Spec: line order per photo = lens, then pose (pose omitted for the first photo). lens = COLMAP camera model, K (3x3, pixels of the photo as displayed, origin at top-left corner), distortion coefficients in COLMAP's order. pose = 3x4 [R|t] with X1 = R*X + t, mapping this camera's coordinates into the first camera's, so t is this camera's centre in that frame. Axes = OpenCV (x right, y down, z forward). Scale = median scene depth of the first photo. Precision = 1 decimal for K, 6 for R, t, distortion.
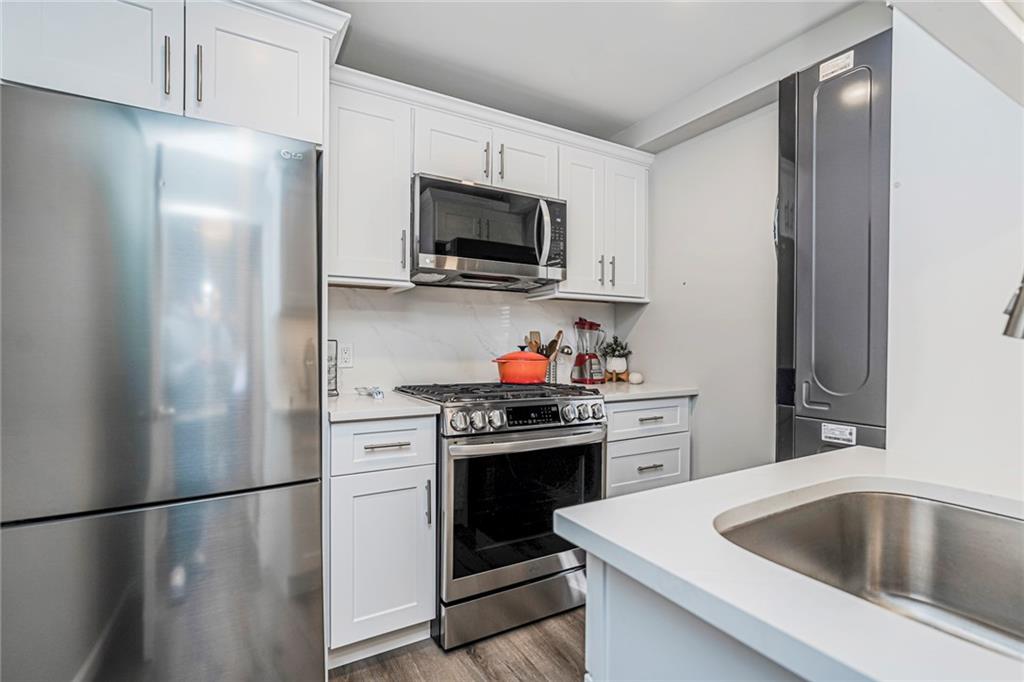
lens RADIAL K [[464.0, 0, 515.6], [0, 464.0, 343.2], [0, 0, 1]] dist [-0.028003, 0.000087]
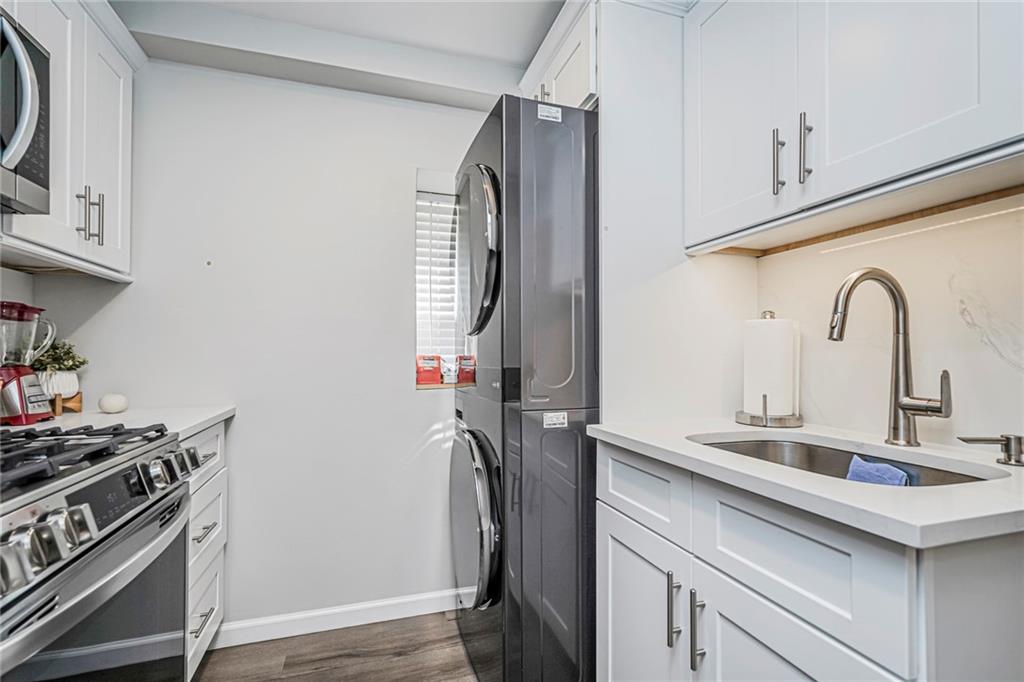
lens RADIAL K [[470.8, 0, 513.5], [0, 470.8, 344.2], [0, 0, 1]] dist [-0.016790, 0.007924]
pose [[0.228220, 0.013769, 0.973512, -0.242644], [0.001771, 0.999892, -0.014557, 0.008220], [-0.973608, 0.005047, 0.228171, 0.383494]]
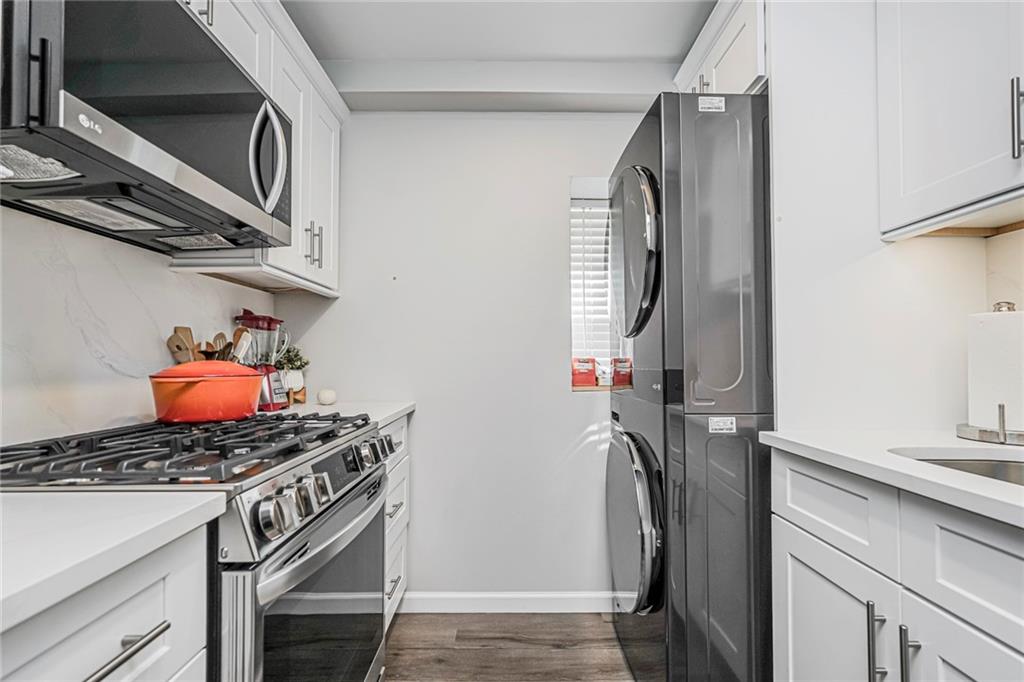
lens RADIAL K [[470.8, 0, 513.5], [0, 470.8, 344.2], [0, 0, 1]] dist [-0.016790, 0.007924]
pose [[0.511054, 0.021507, 0.859280, -0.262034], [0.002469, 0.999646, -0.026489, 0.012757], [-0.859545, 0.015659, 0.510820, 0.394075]]
